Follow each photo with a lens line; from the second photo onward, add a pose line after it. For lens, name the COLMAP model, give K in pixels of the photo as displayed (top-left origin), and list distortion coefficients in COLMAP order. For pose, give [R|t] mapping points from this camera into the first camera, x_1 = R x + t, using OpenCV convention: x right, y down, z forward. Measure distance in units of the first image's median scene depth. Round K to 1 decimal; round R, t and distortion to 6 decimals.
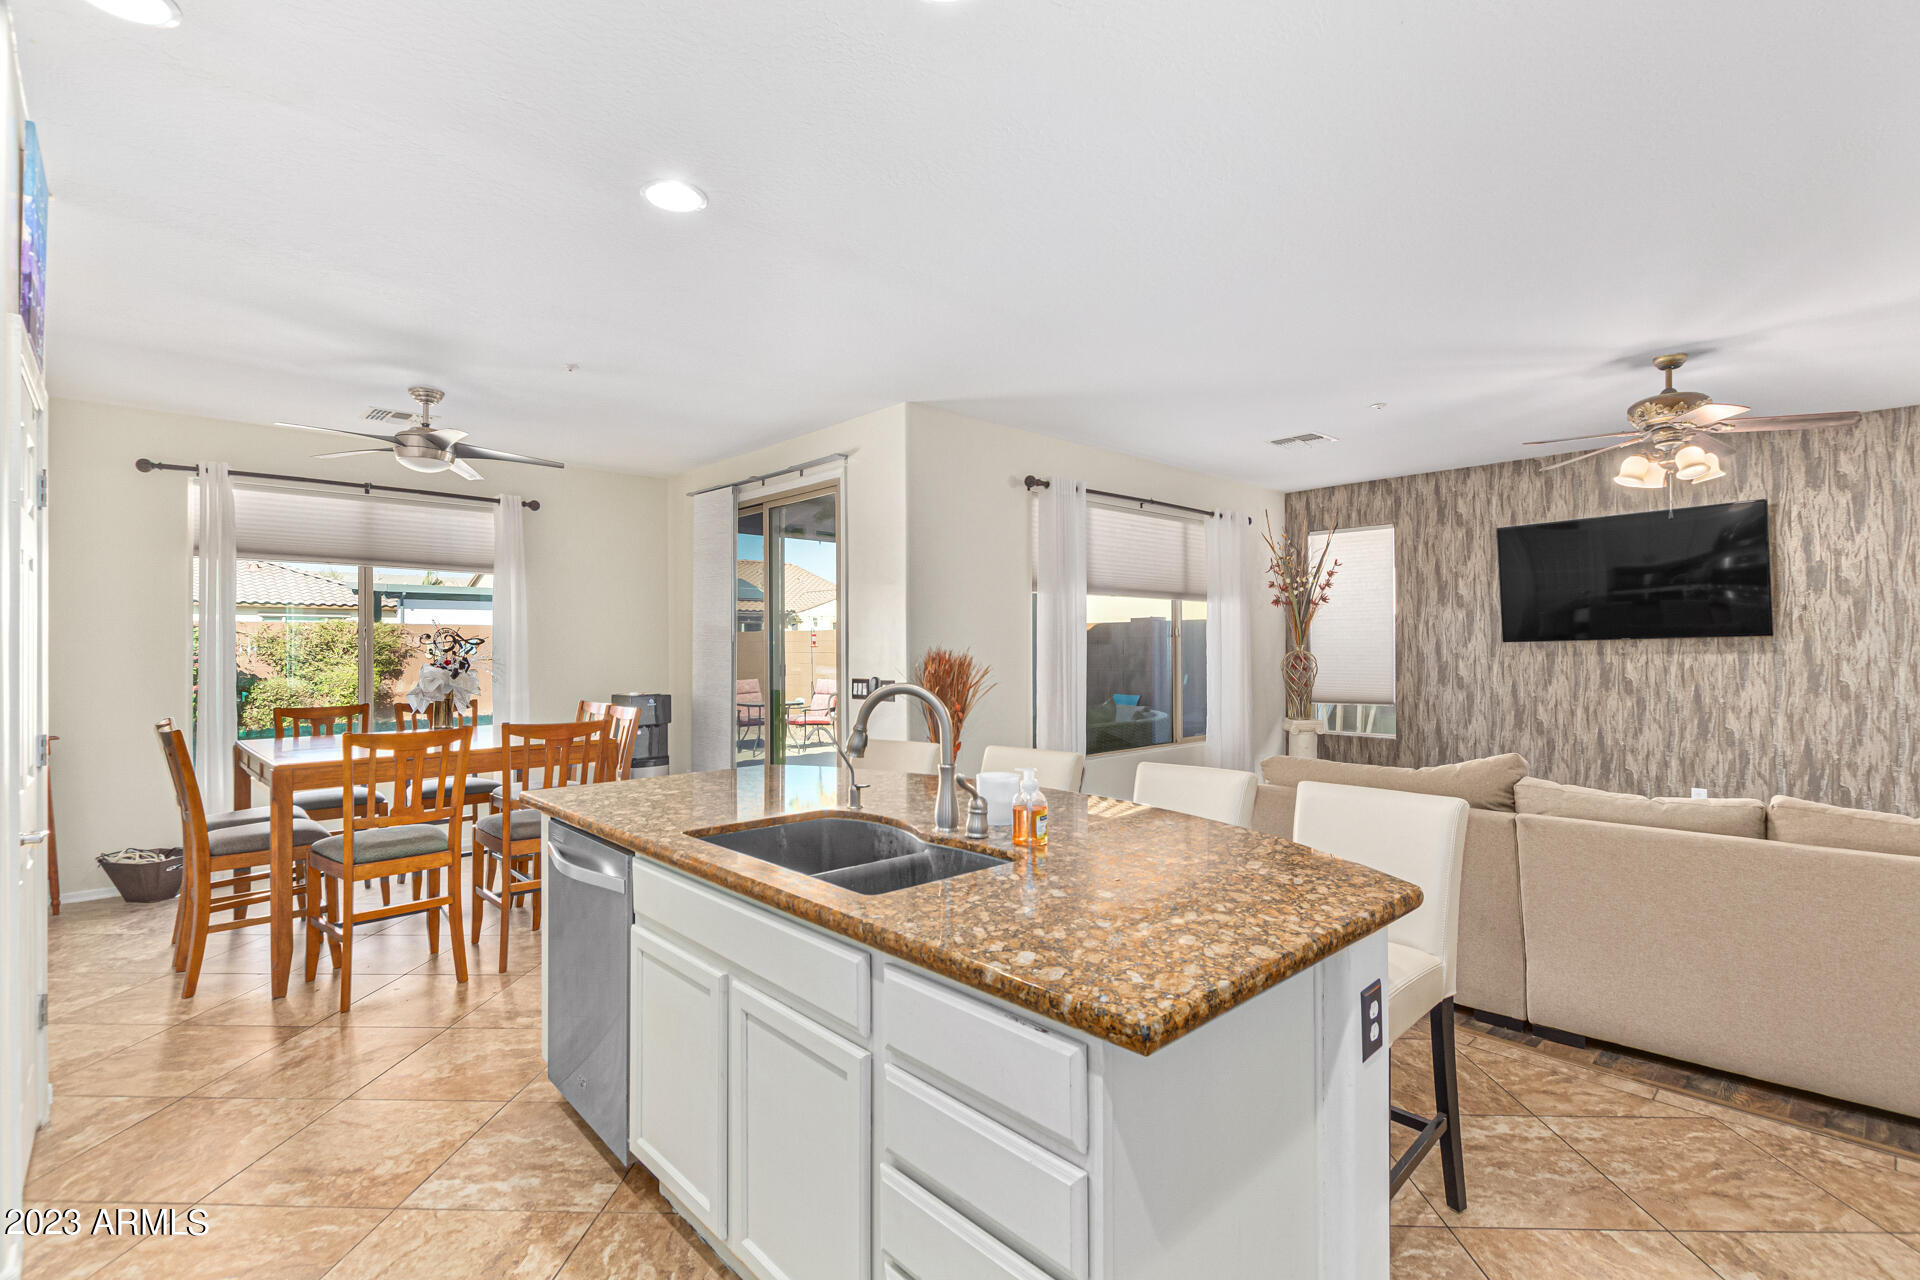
lens RADIAL K [[878.8, 0, 967.9], [0, 878.8, 643.5], [0, 0, 1]] dist [0.010613, -0.006075]
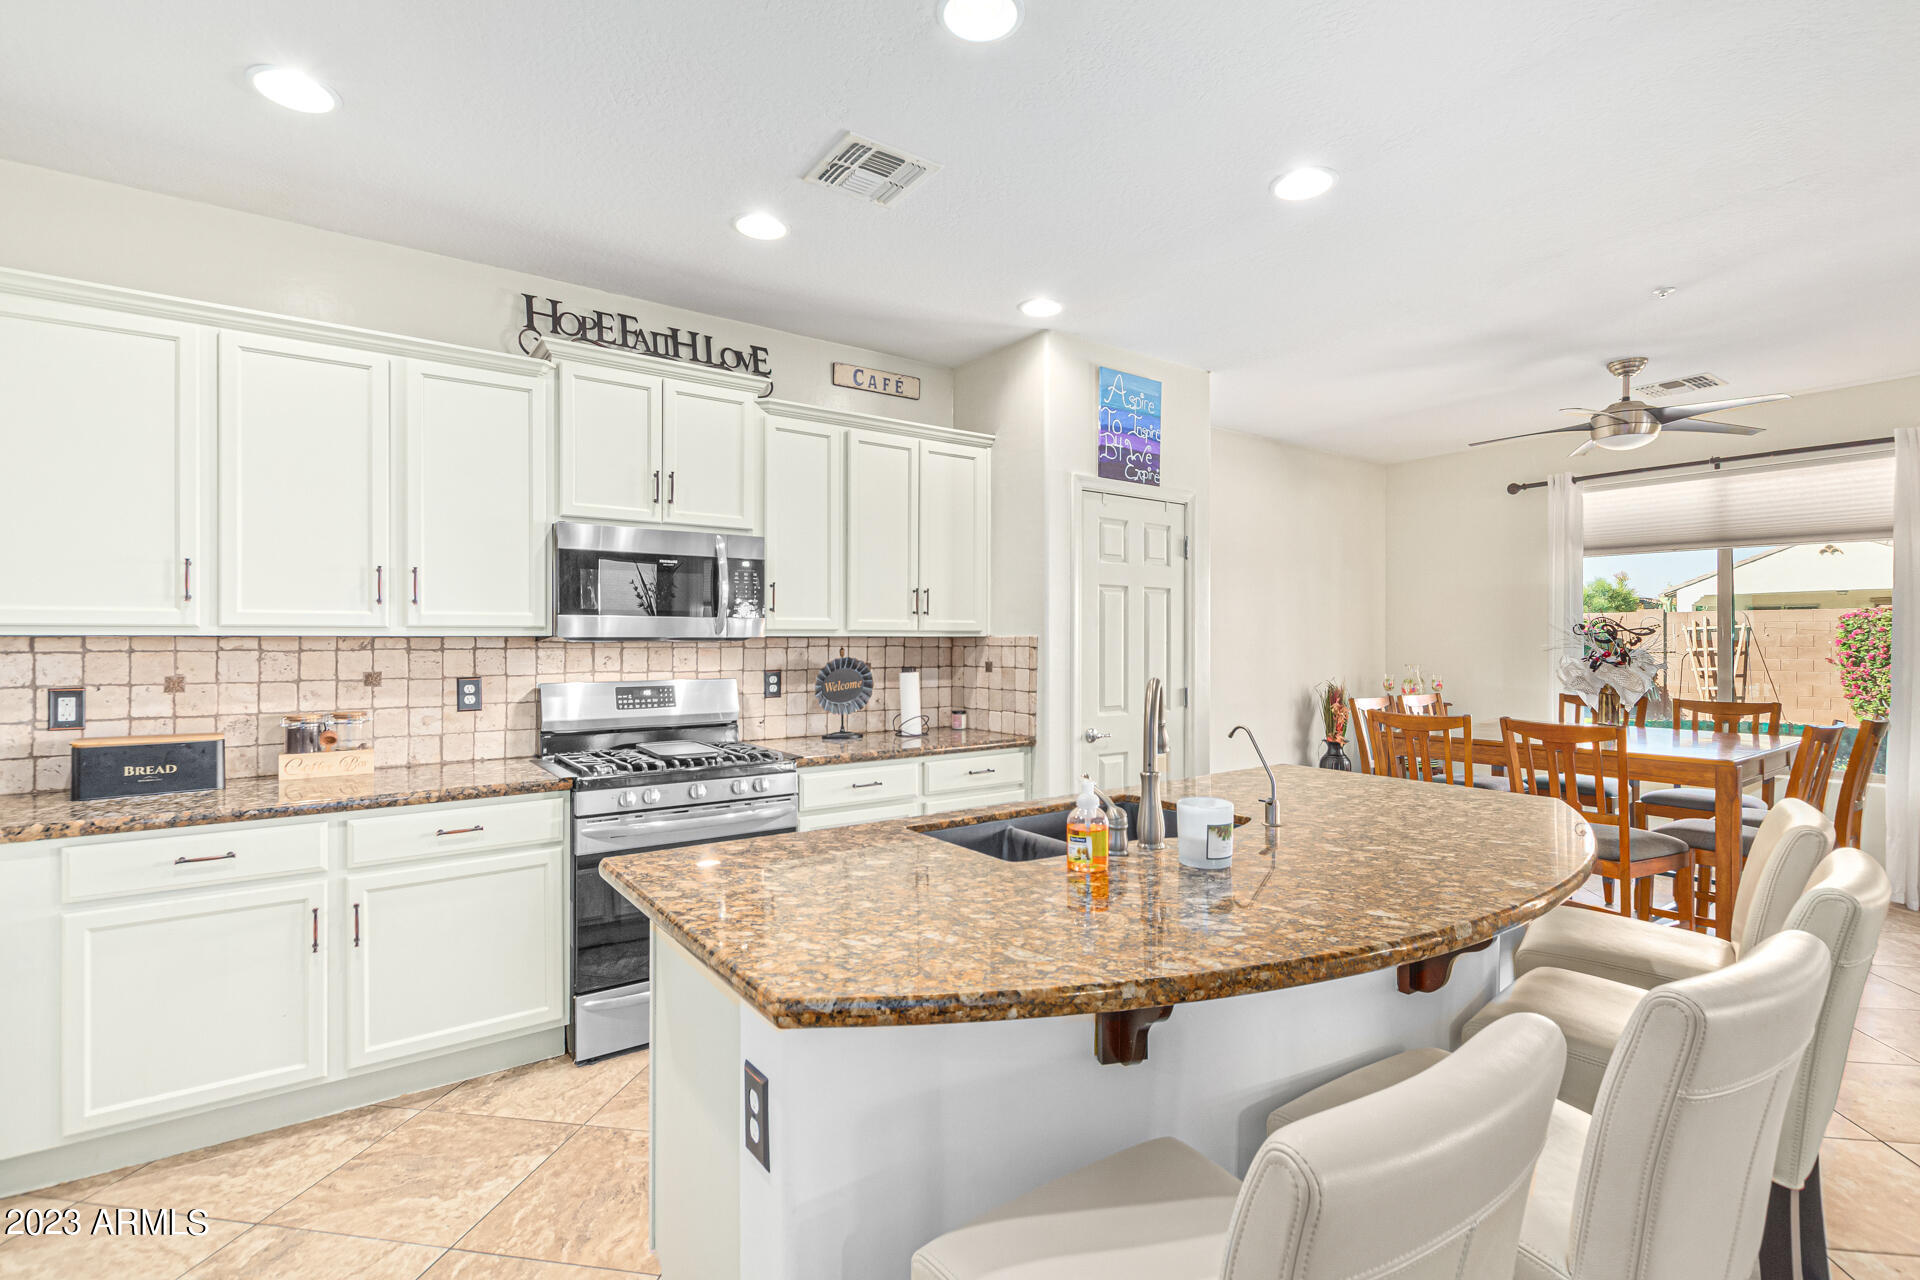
lens RADIAL K [[878.8, 0, 959.7], [0, 878.8, 636.6], [0, 0, 1]] dist [0.010613, -0.006075]
pose [[-0.134166, -0.000228, -0.990959, 0.299128], [0.003309, 0.999994, -0.000678, 0.000905], [0.990953, -0.003370, -0.134165, 0.318201]]
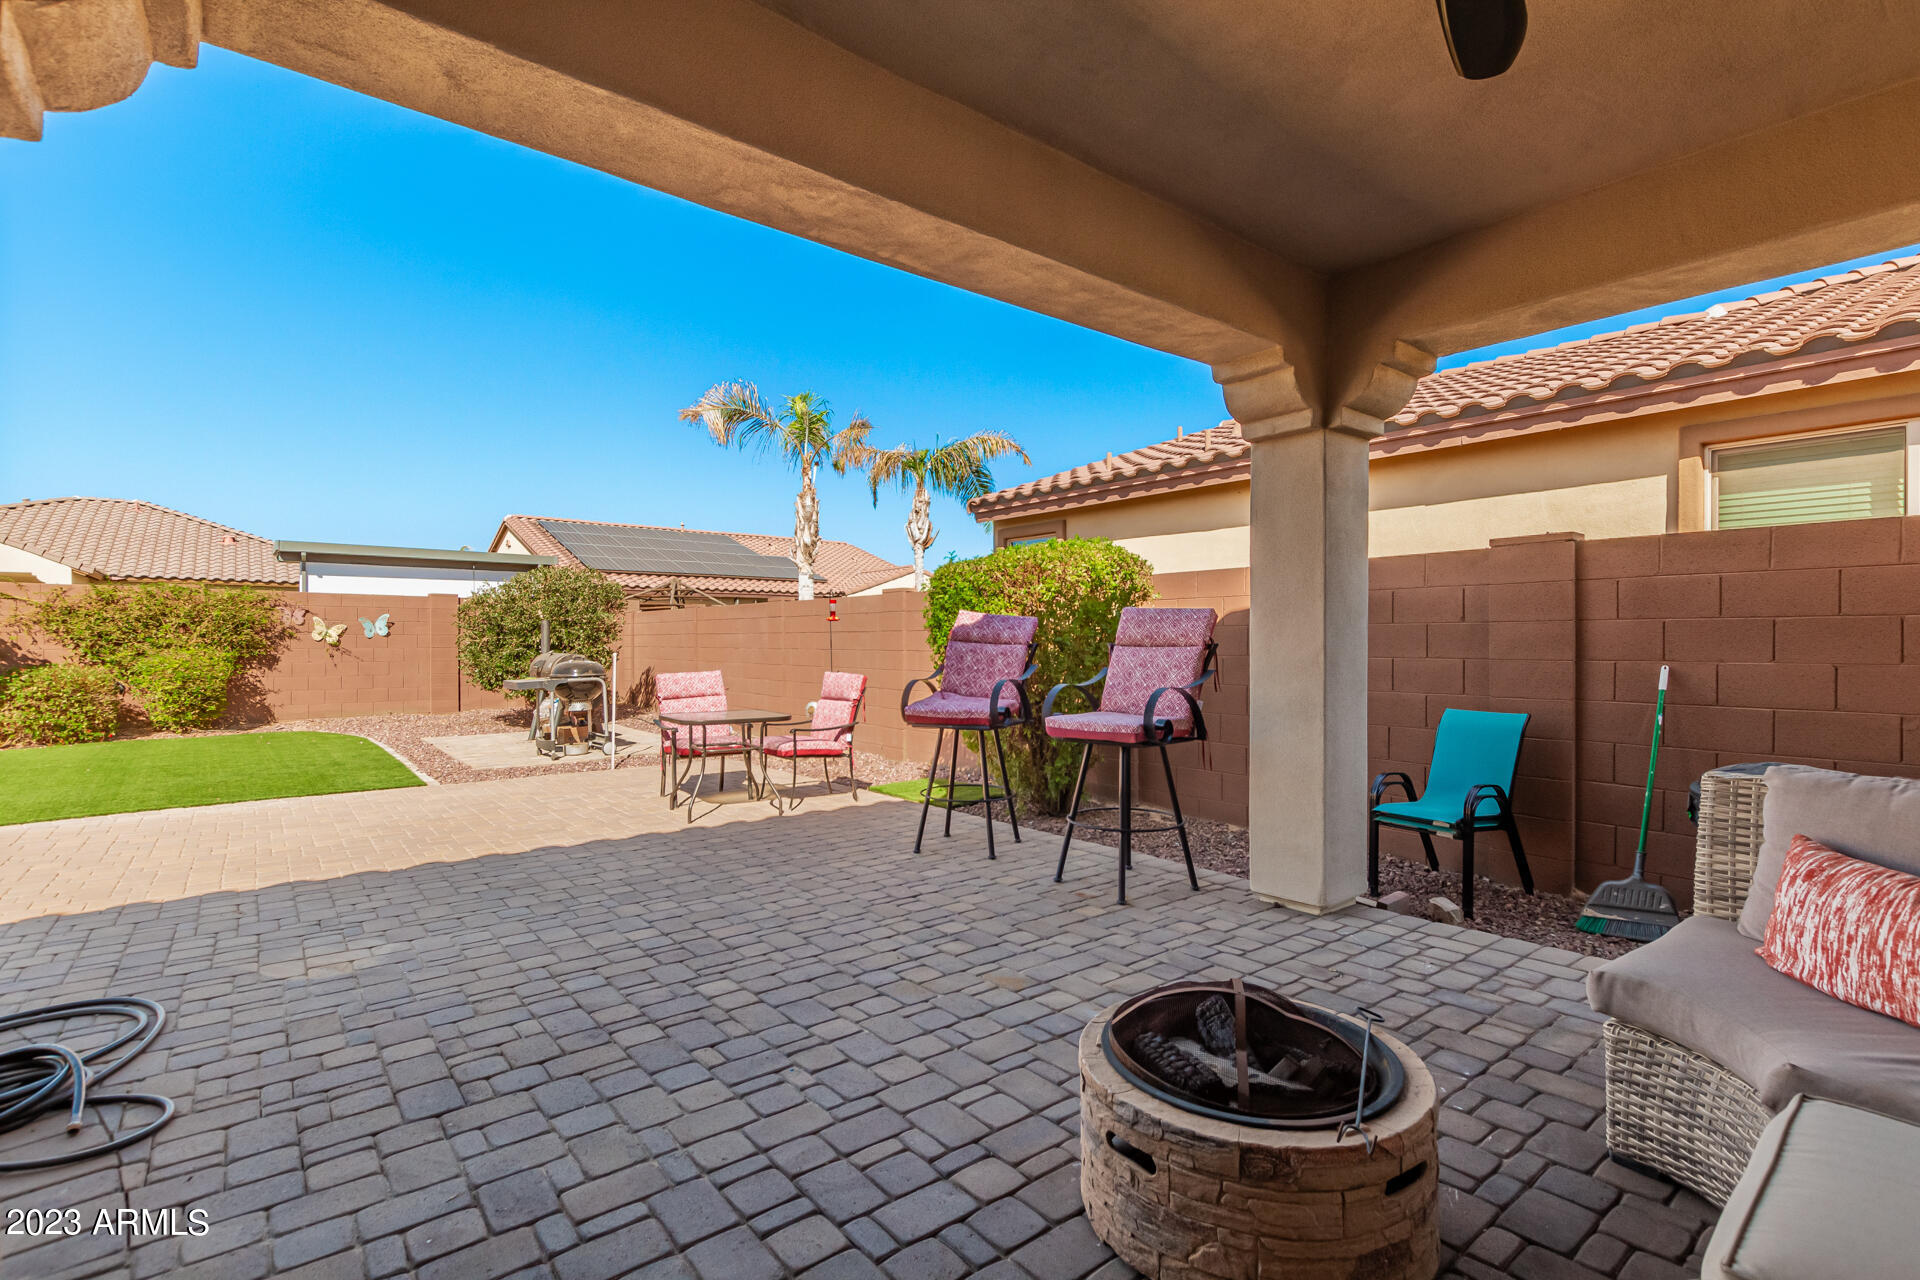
lens RADIAL K [[878.8, 0, 967.1], [0, 878.8, 648.3], [0, 0, 1]] dist [0.010613, -0.006075]
pose [[0.996580, 0.005159, -0.082470, -0.072262], [-0.004381, 0.999944, 0.009606, 0.040425], [0.082515, -0.009212, 0.996547, 0.940451]]
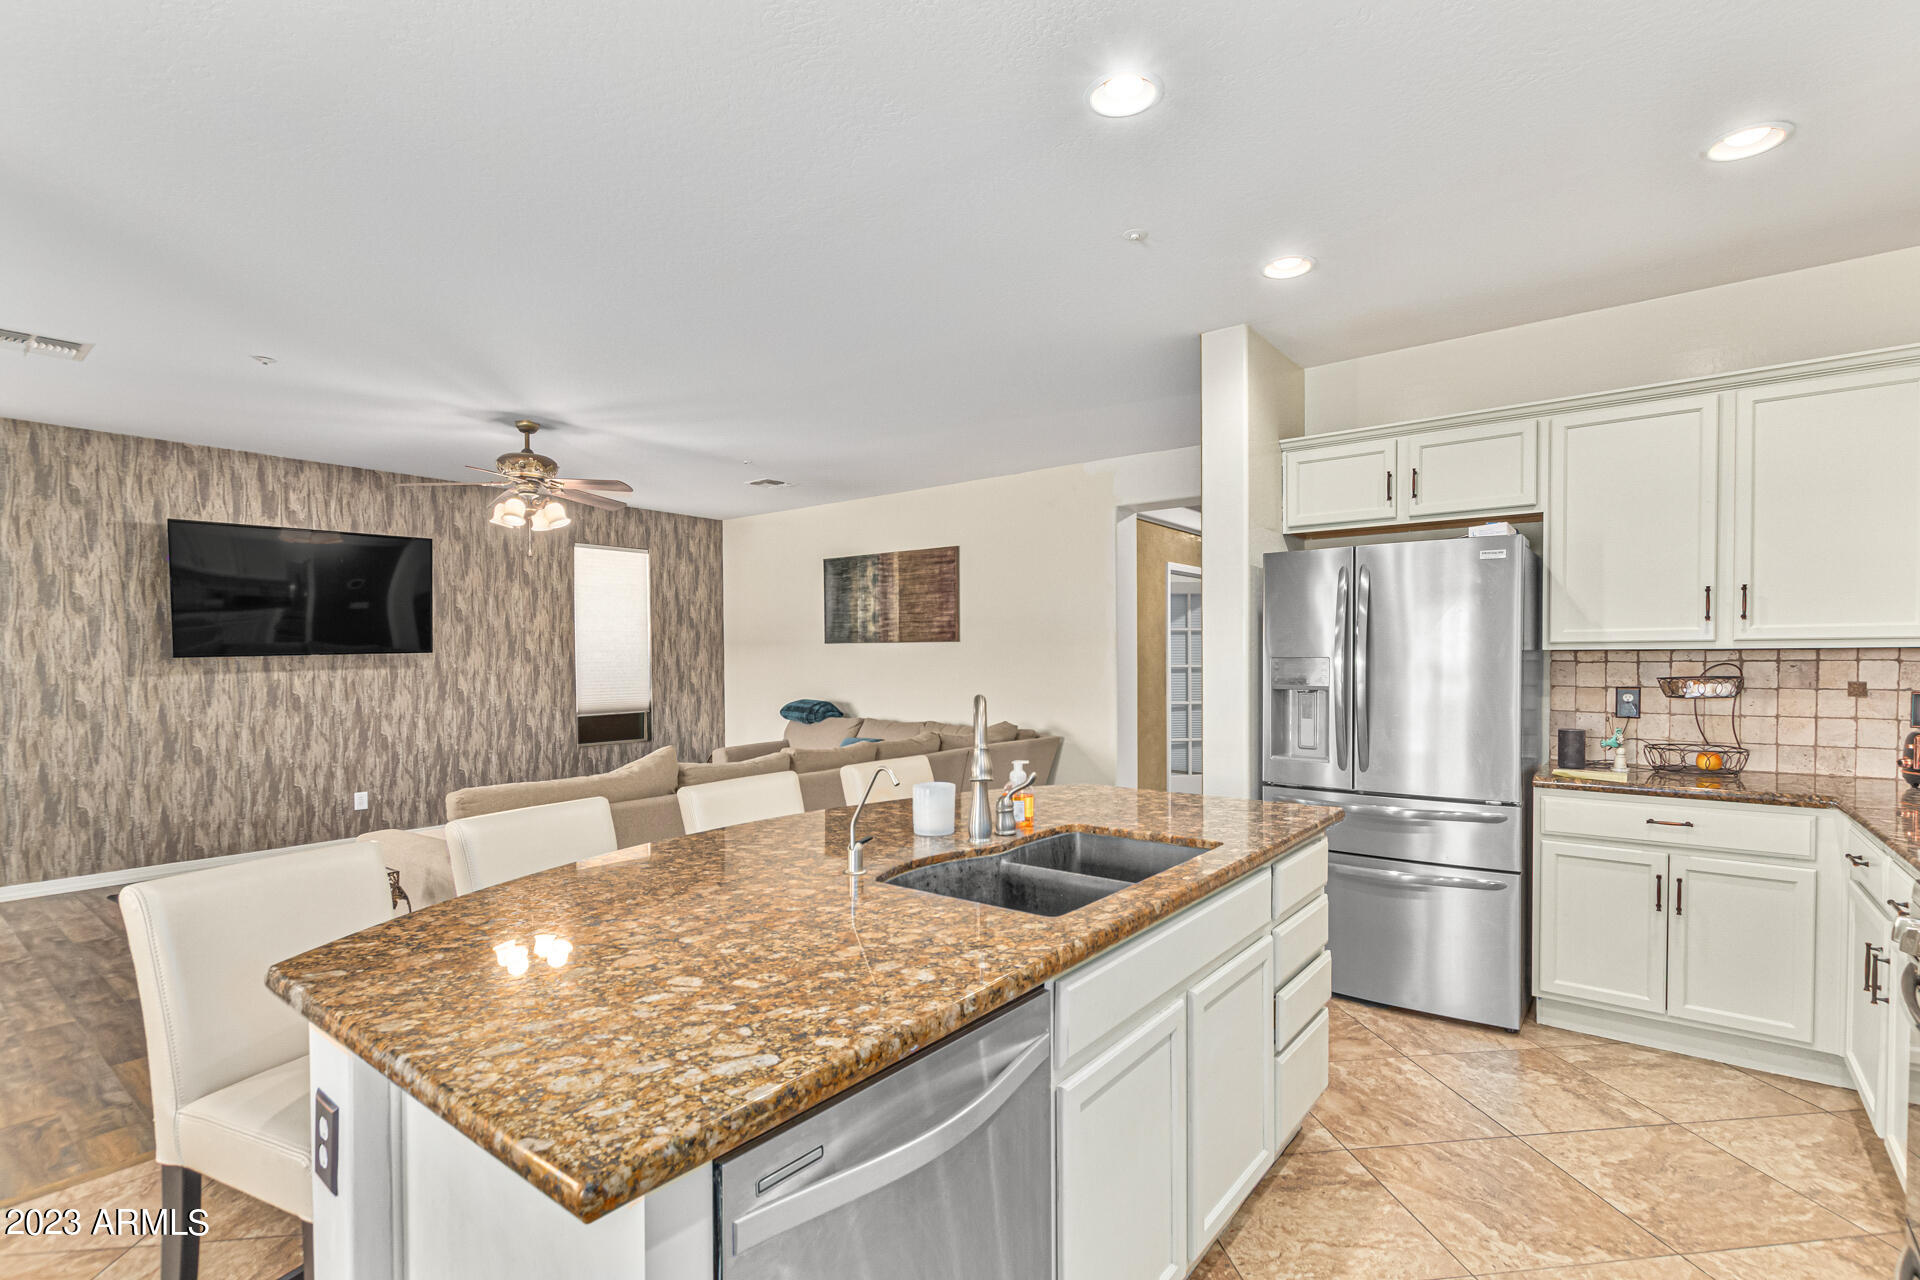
lens RADIAL K [[878.8, 0, 961.8], [0, 878.8, 669.6], [0, 0, 1]] dist [0.010613, -0.006075]
pose [[-0.152339, -0.010339, 0.988274, -0.335631], [0.004022, 0.999931, 0.011081, 0.003052], [-0.988320, 0.005662, -0.152287, 0.400117]]
